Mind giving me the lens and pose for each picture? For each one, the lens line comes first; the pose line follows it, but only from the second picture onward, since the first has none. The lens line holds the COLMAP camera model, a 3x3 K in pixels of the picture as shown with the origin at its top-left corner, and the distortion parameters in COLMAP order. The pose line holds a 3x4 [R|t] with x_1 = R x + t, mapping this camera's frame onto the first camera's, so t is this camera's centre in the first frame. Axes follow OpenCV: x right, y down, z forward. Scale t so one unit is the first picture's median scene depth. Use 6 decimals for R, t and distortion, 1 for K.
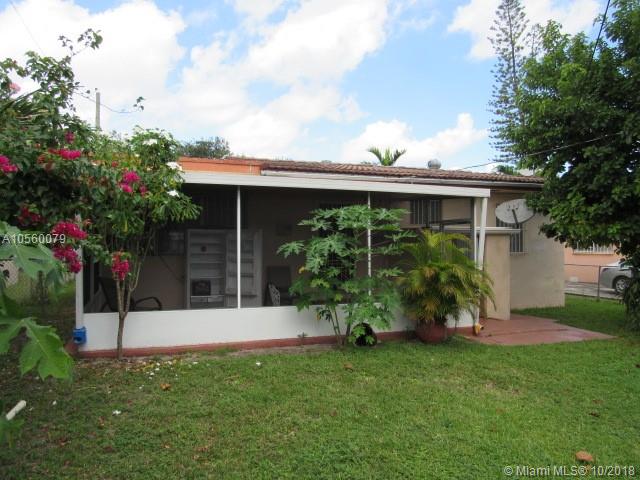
lens RADIAL K [[459.3, 0, 320.0], [0, 459.3, 240.0], [0, 0, 1]] dist [-0.009404, -0.000860]
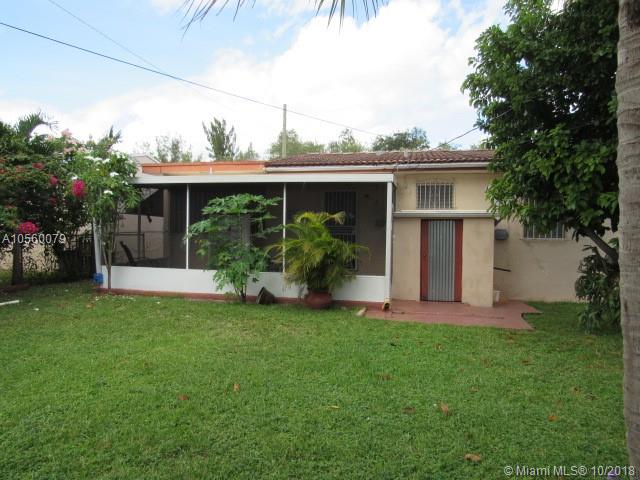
lens RADIAL K [[459.3, 0, 320.0], [0, 459.3, 240.0], [0, 0, 1]] dist [-0.009404, -0.000860]
pose [[0.850058, 0.019681, -0.526321, 0.910529], [-0.006167, 0.999605, 0.027418, 0.014964], [0.526653, -0.020060, 0.849844, 0.004329]]
